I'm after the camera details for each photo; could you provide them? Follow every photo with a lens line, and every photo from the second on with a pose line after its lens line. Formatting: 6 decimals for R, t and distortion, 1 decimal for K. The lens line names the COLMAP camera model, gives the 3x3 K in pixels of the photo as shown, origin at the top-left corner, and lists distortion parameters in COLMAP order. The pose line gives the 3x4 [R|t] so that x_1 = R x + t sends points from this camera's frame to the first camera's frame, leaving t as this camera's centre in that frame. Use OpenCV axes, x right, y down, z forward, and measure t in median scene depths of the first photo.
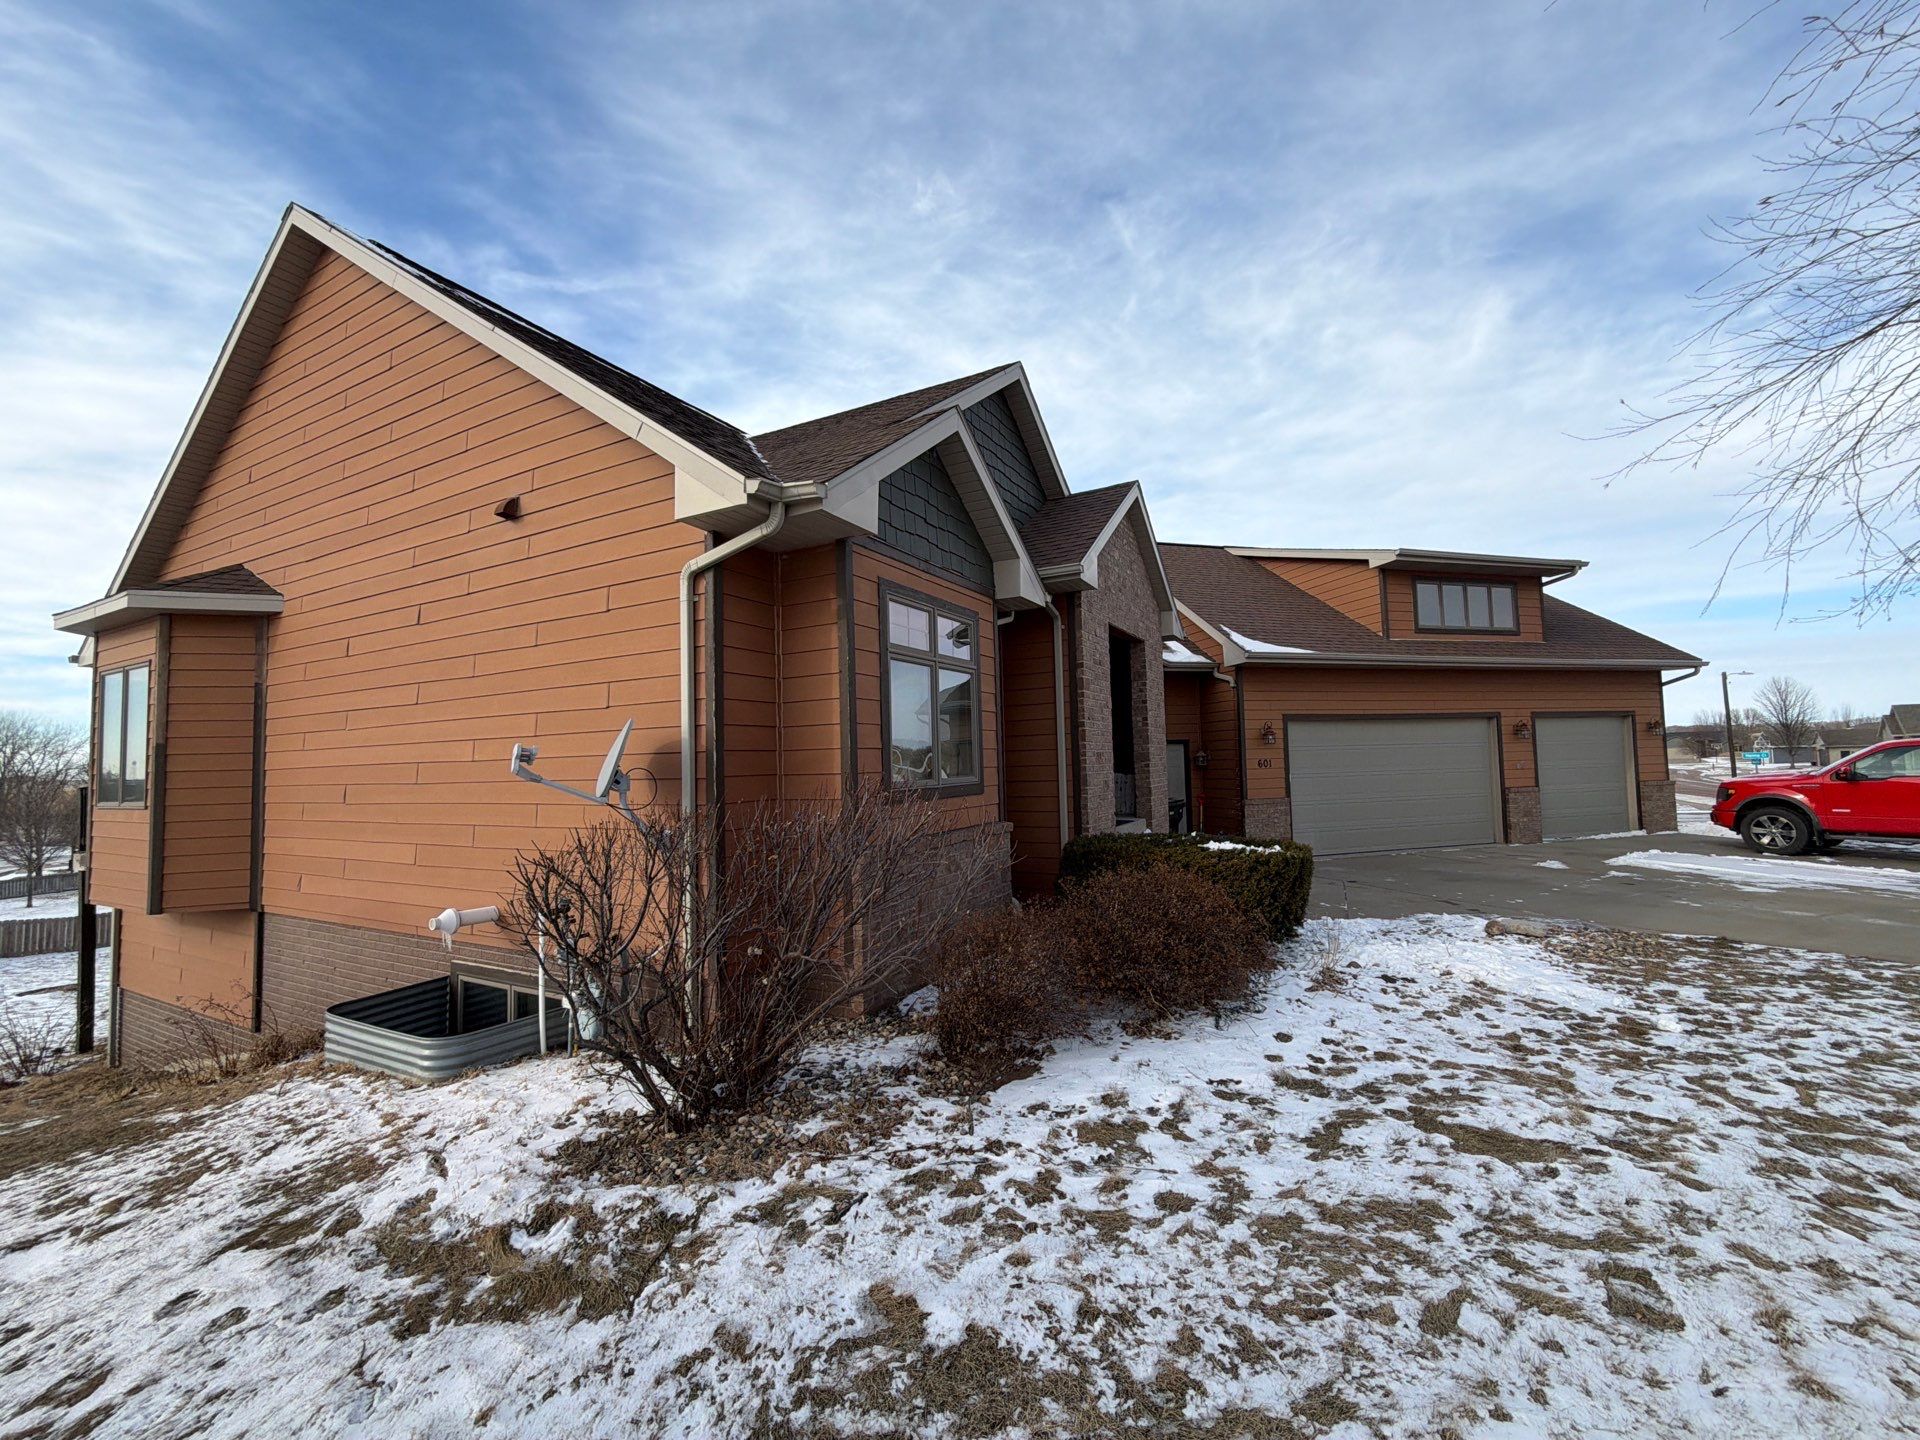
lens RADIAL K [[793.4, 0, 845.1], [0, 793.4, 746.6], [0, 0, 1]] dist [-0.000880, -0.000247]
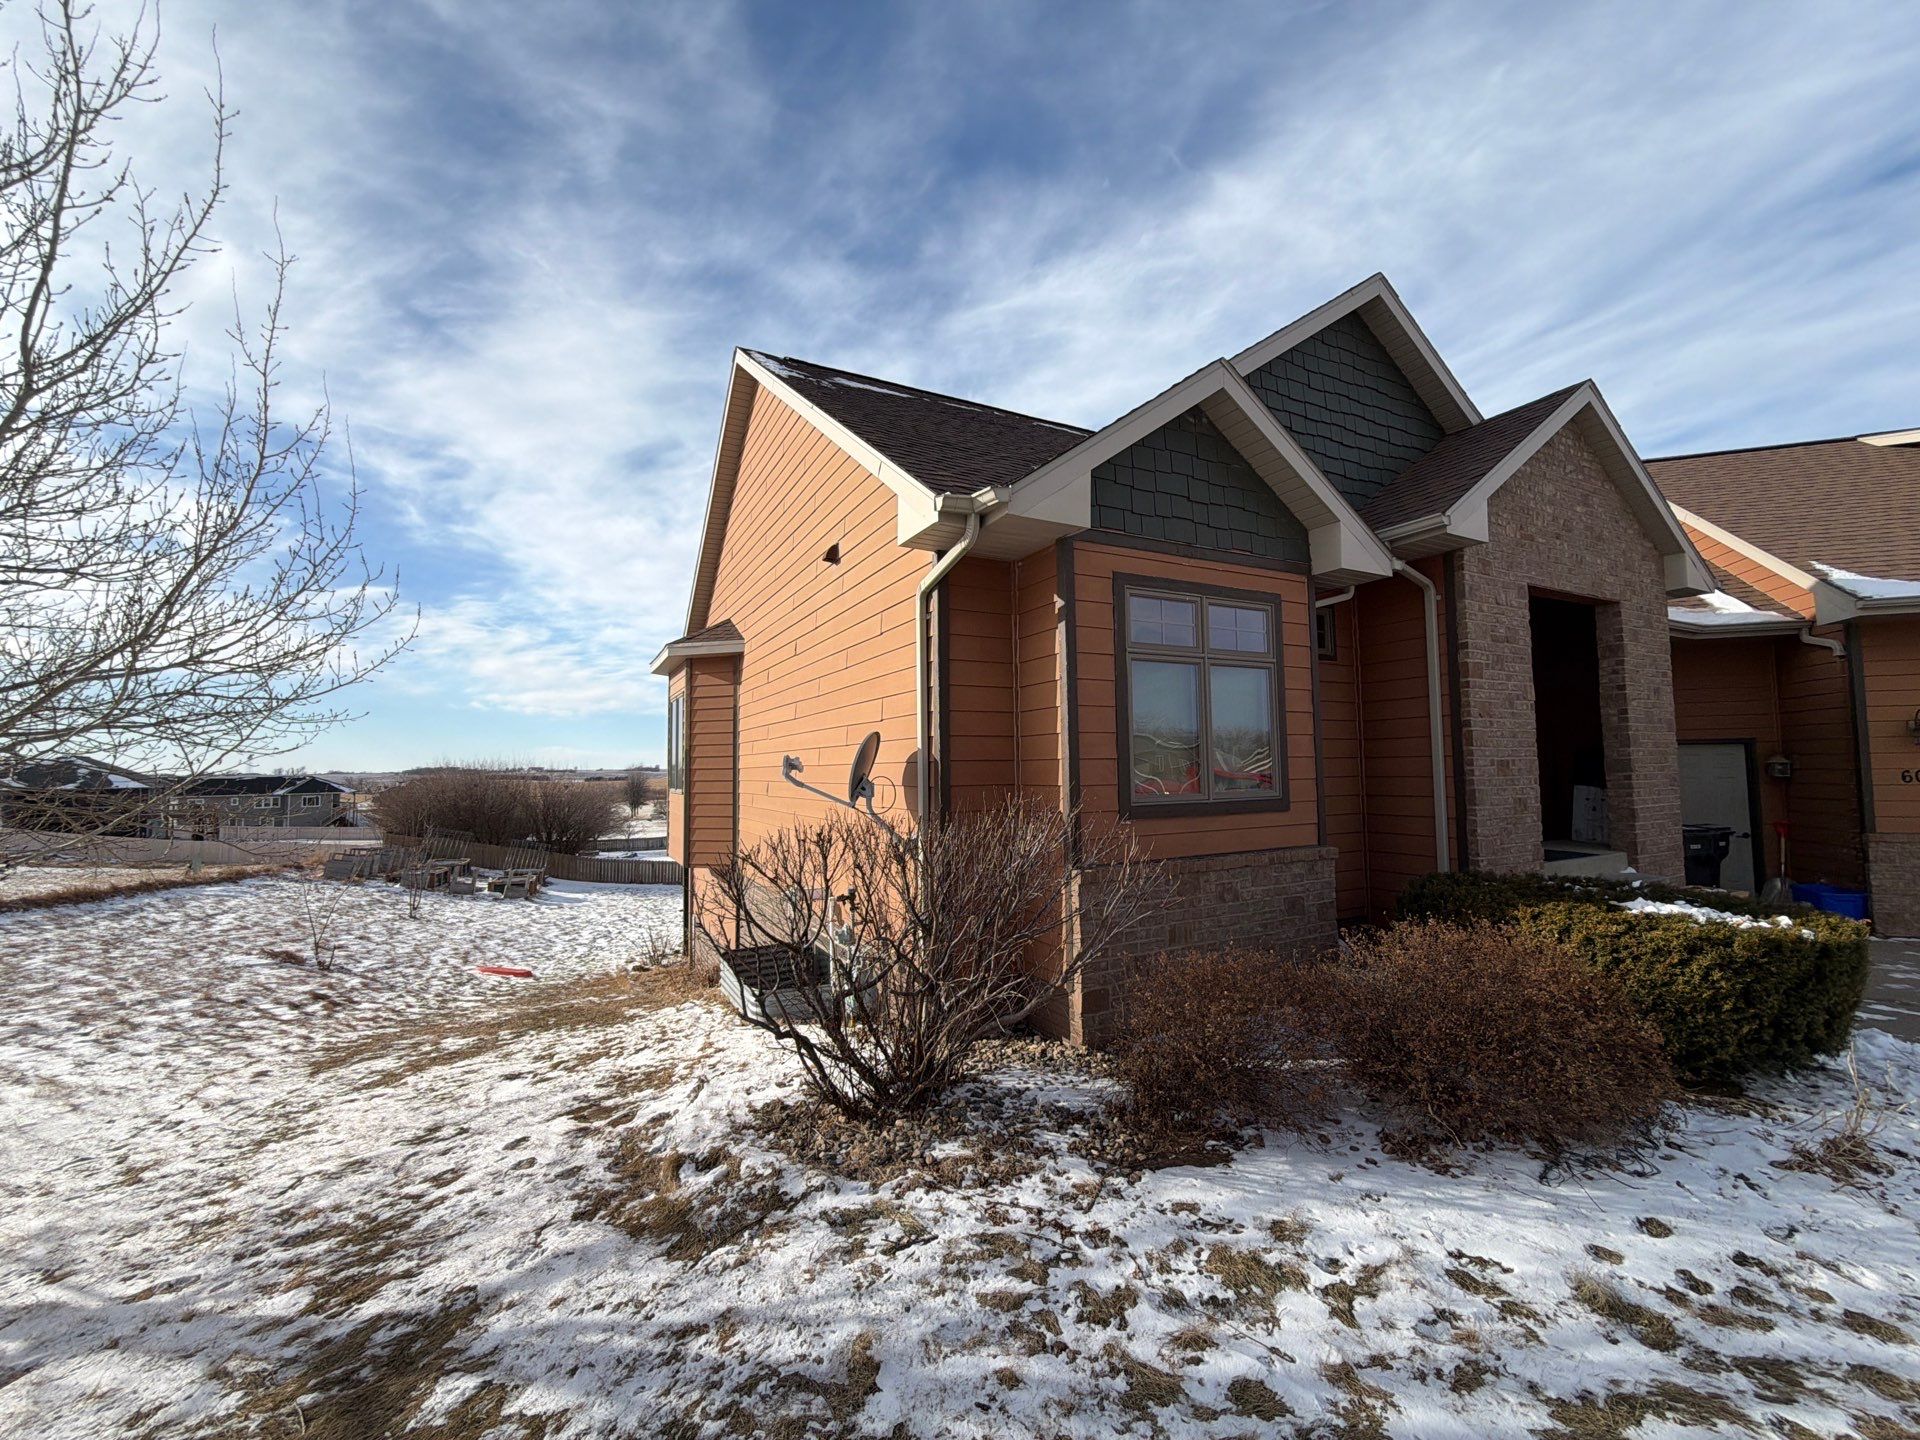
lens RADIAL K [[741.8, 0, 965.9], [0, 741.8, 741.2], [0, 0, 1]] dist [-0.001691, 0.000122]
pose [[0.838381, -0.005079, -0.545061, 0.436855], [0.007709, 0.999967, 0.002540, -0.026125], [0.545030, -0.006332, 0.838393, 0.222843]]
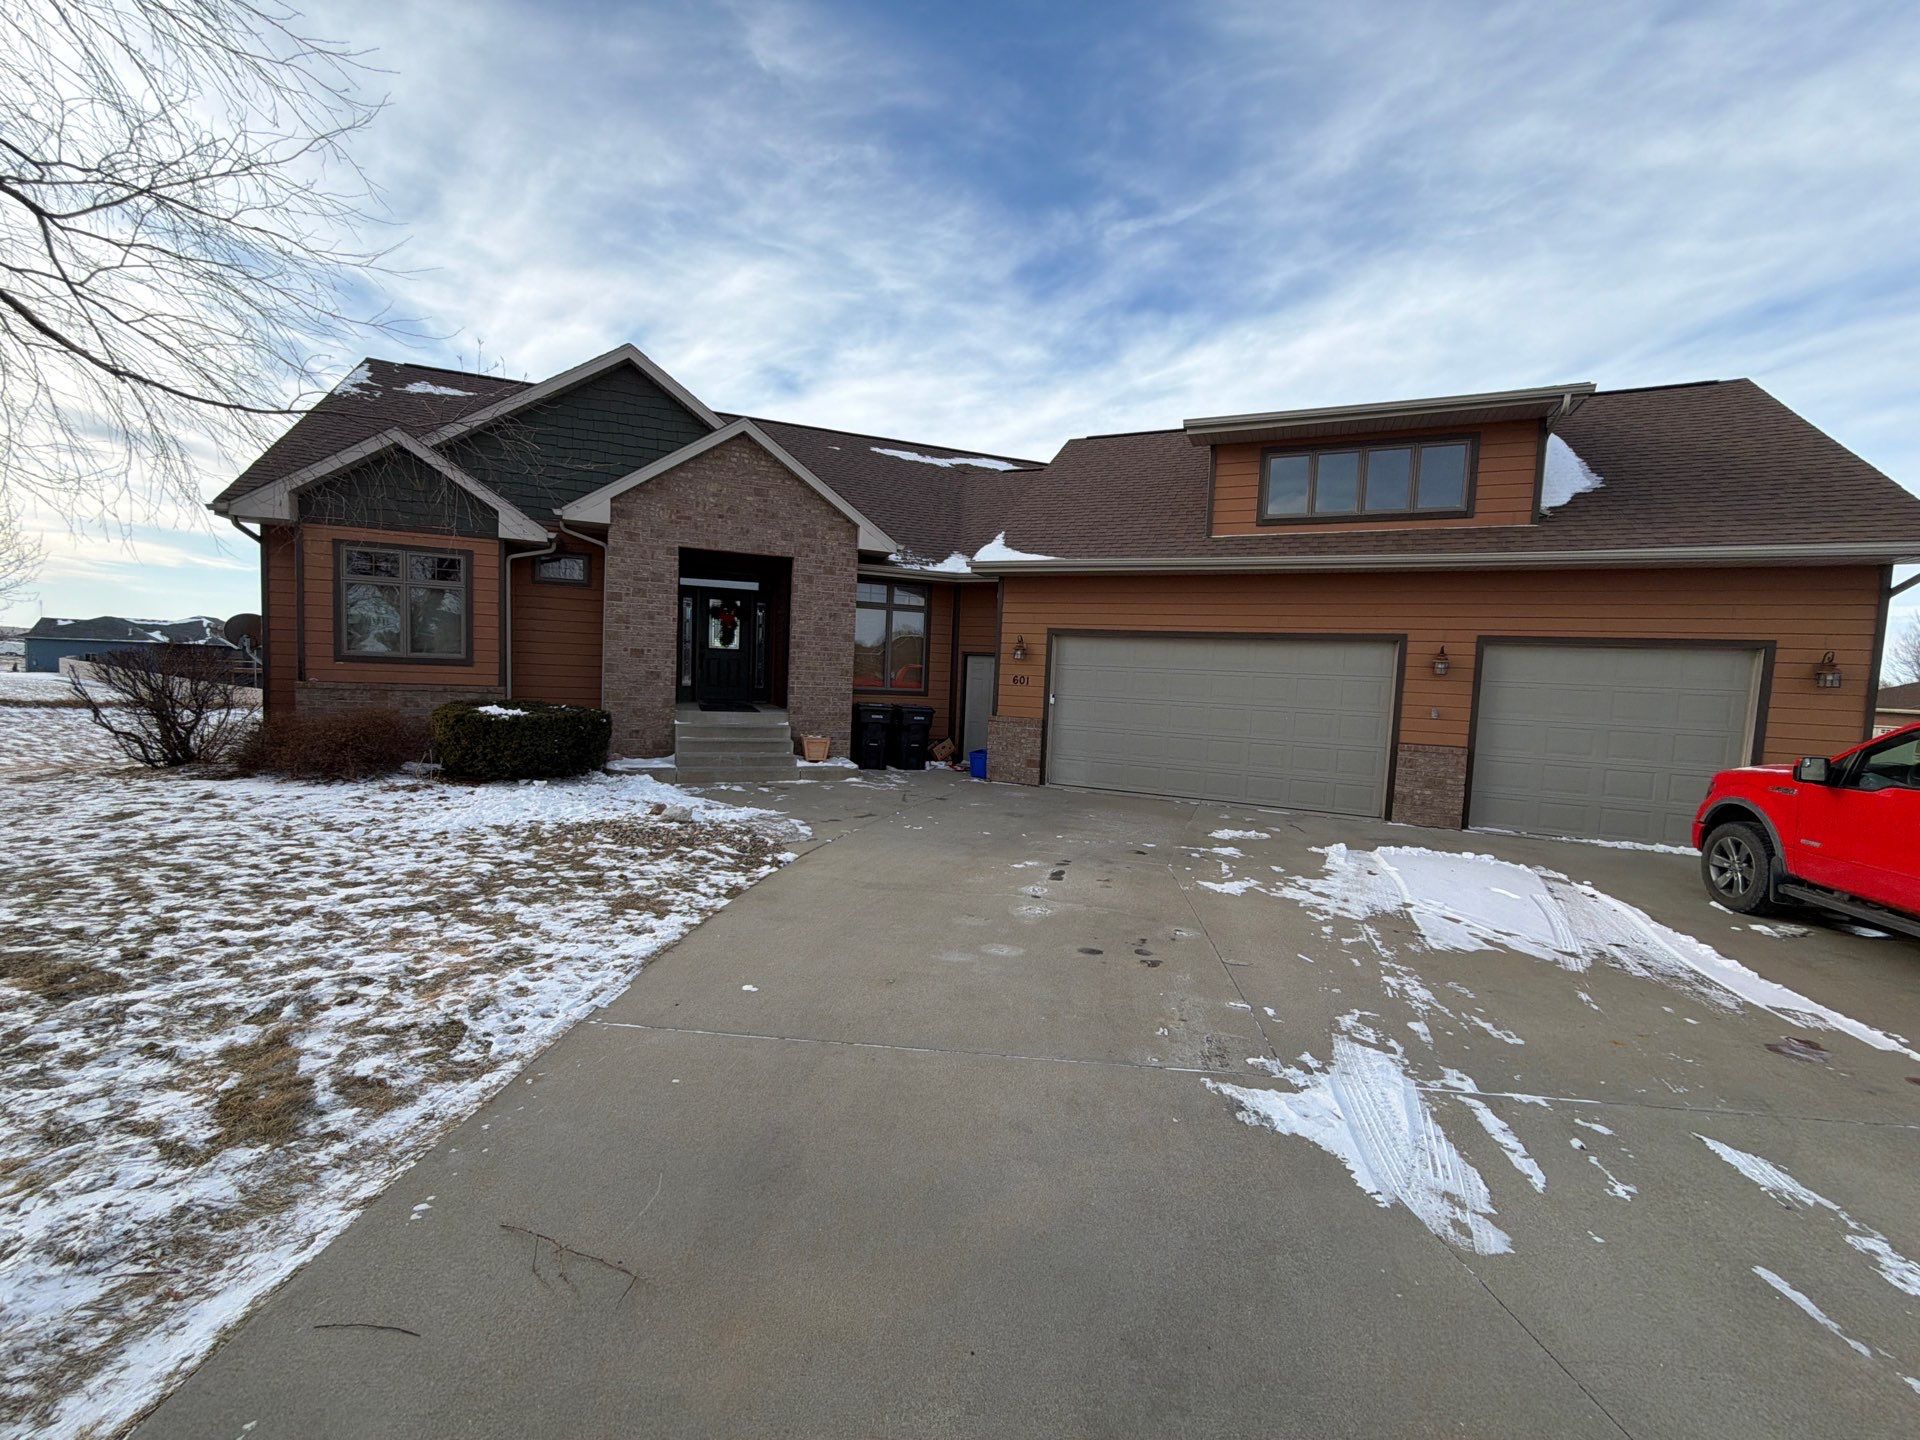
lens RADIAL K [[728.3, 0, 981.1], [0, 728.3, 720.0], [0, 0, 1]] dist [-0.009937, -0.000037]
pose [[0.762497, 0.109522, -0.637655, 2.538181], [-0.046698, 0.992314, 0.114597, -0.065571], [0.645305, -0.057603, 0.761750, 0.730546]]
